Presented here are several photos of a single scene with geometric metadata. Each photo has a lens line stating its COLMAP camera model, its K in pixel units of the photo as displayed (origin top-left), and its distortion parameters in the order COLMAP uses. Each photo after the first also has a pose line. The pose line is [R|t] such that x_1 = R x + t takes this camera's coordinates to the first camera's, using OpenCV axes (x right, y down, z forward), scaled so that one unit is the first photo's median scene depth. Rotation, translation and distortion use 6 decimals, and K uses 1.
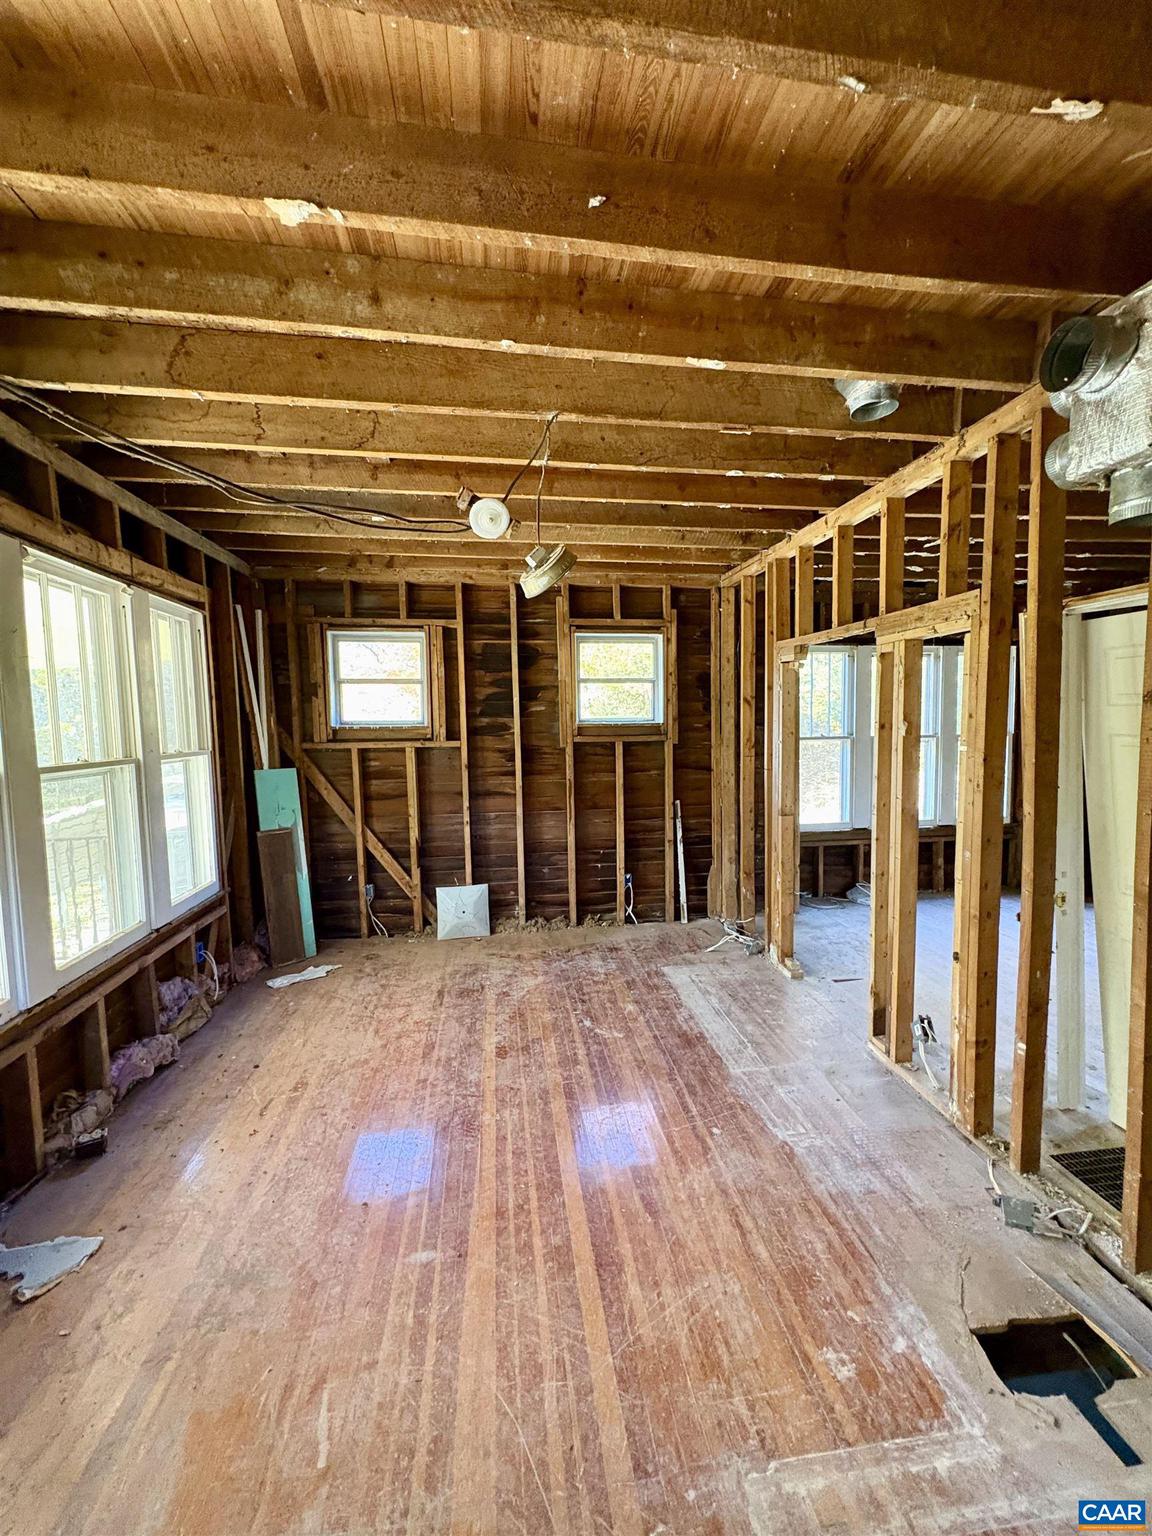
lens RADIAL K [[611.2, 0, 576.3], [0, 611.2, 768.7], [0, 0, 1]] dist [0.000644, 0.000058]
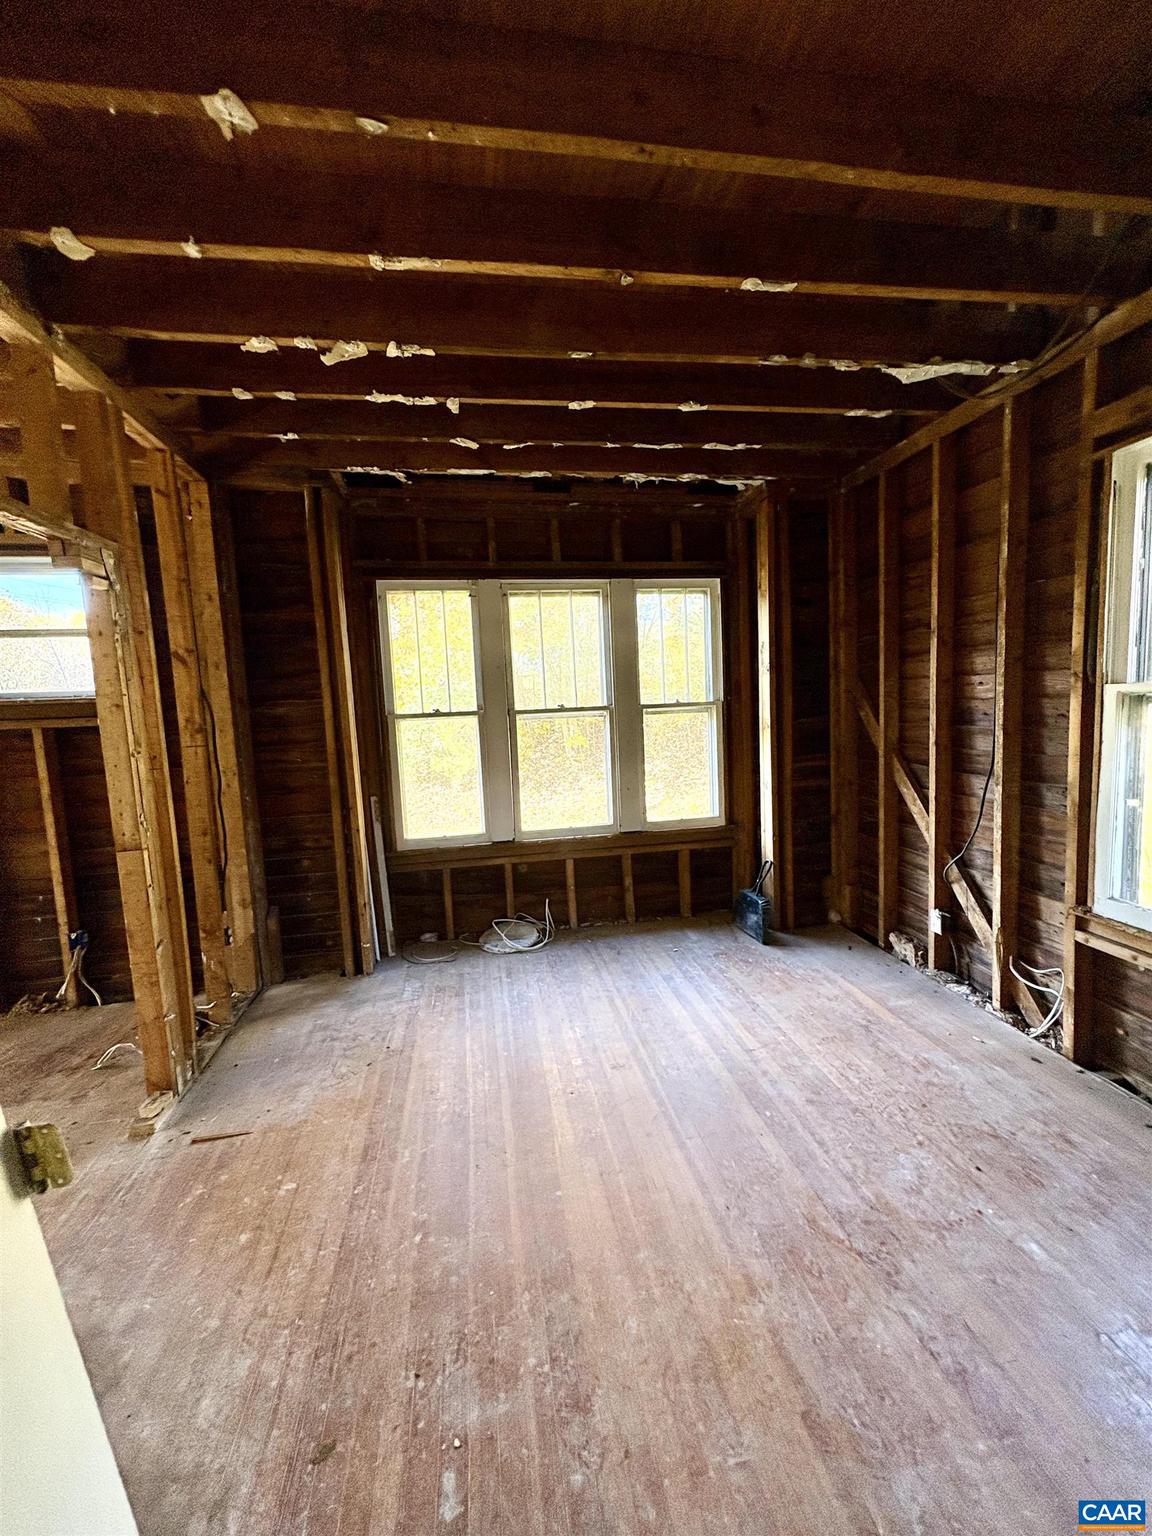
lens RADIAL K [[612.5, 0, 575.3], [0, 612.5, 769.7], [0, 0, 1]] dist [0.000520, -0.000017]
pose [[0.998854, -0.030835, 0.036602, 0.831679], [0.029944, 0.999248, 0.024633, -0.000282], [-0.037334, -0.023508, 0.999026, 0.462398]]
